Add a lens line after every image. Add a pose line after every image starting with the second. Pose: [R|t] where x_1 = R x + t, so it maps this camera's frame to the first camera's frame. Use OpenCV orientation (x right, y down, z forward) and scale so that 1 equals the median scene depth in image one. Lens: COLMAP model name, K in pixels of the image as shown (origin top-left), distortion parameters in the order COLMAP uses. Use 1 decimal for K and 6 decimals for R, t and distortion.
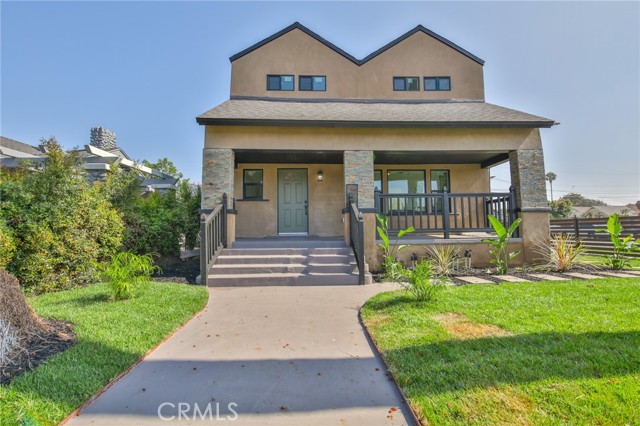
lens RADIAL K [[292.2, 0, 322.2], [0, 292.2, 212.5], [0, 0, 1]] dist [-0.008602, -0.005690]
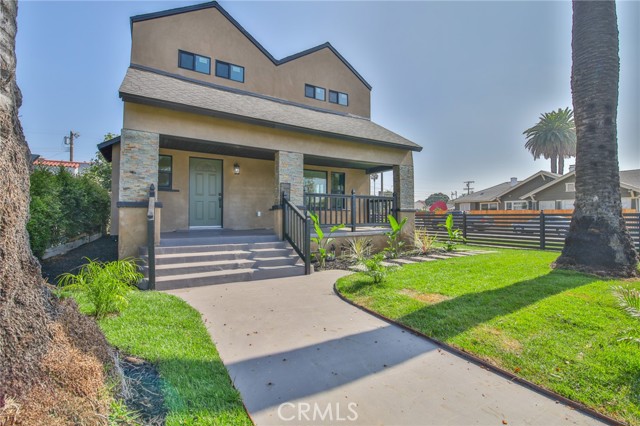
lens RADIAL K [[292.2, 0, 319.4], [0, 292.2, 213.2], [0, 0, 1]] dist [-0.008602, -0.005690]
pose [[0.876582, 0.016790, 0.480960, -0.298977], [-0.039825, 0.998494, 0.037726, -0.030121], [-0.479602, -0.052224, 0.875931, -0.014526]]
